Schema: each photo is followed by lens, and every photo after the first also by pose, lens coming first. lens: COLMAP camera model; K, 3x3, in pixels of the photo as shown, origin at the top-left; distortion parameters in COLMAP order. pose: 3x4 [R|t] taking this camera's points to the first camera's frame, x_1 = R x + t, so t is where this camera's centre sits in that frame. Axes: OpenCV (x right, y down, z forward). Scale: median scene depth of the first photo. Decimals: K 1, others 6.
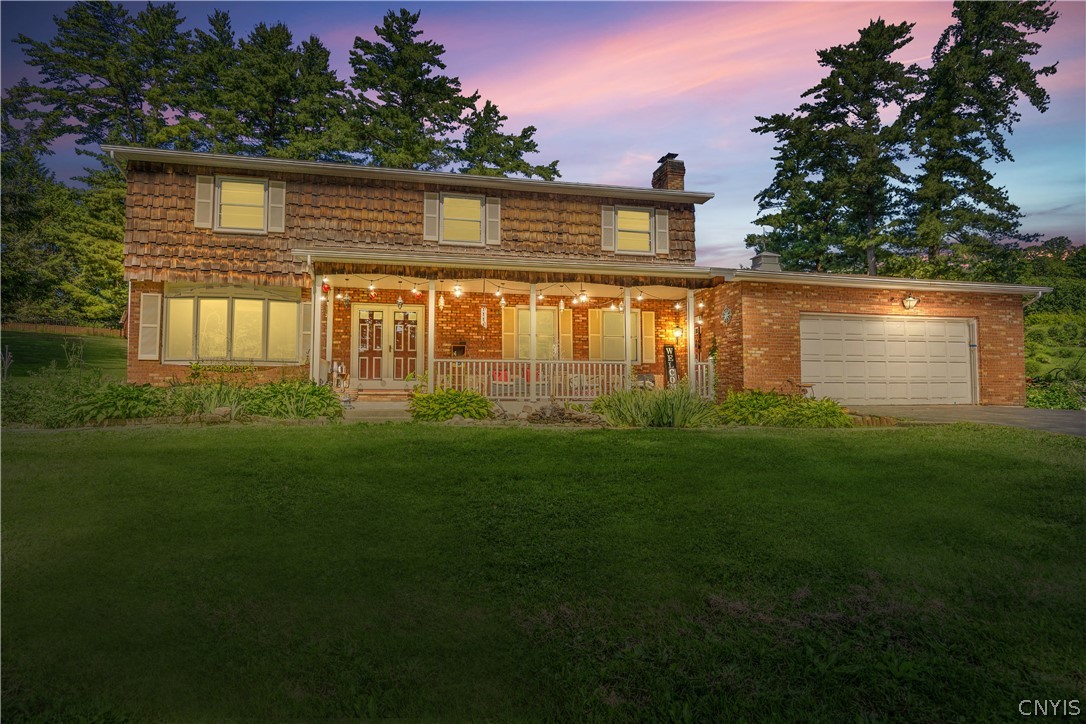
lens RADIAL K [[594.5, 0, 542.6], [0, 594.5, 363.2], [0, 0, 1]] dist [0.000328, 0.000049]
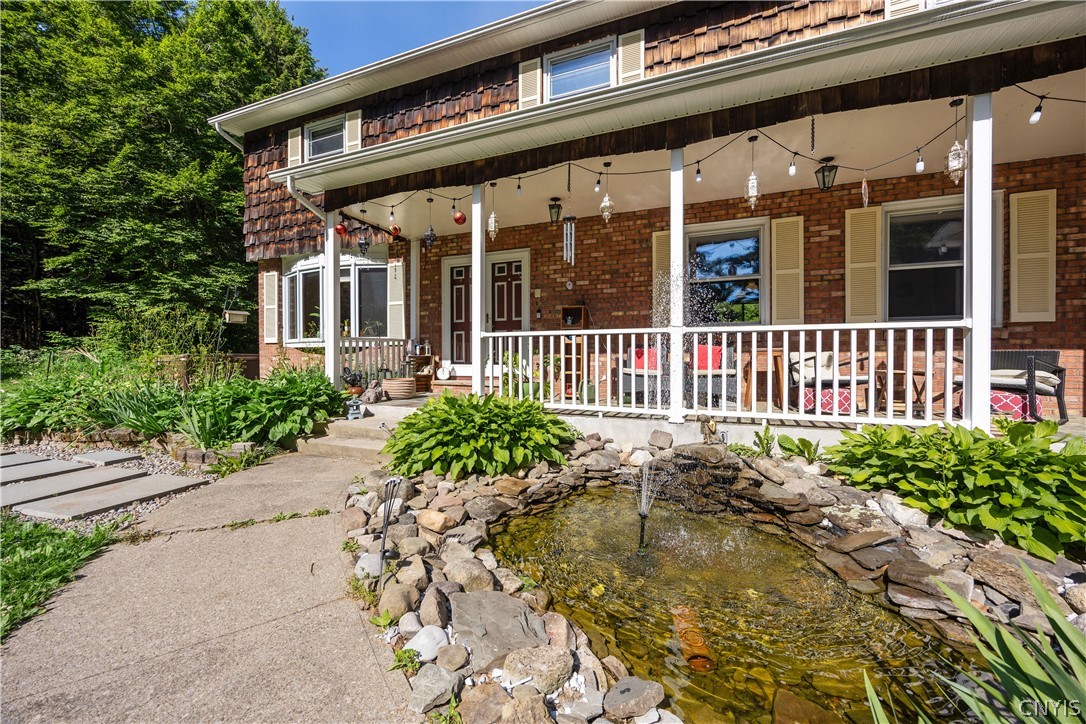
lens RADIAL K [[412.7, 0, 546.5], [0, 412.7, 360.1], [0, 0, 1]] dist [-0.000921, -0.000667]
pose [[0.828851, 0.004859, -0.559449, 0.069015], [0.034114, 0.997663, 0.059206, -0.002003], [0.558429, -0.068158, 0.826747, 0.641364]]
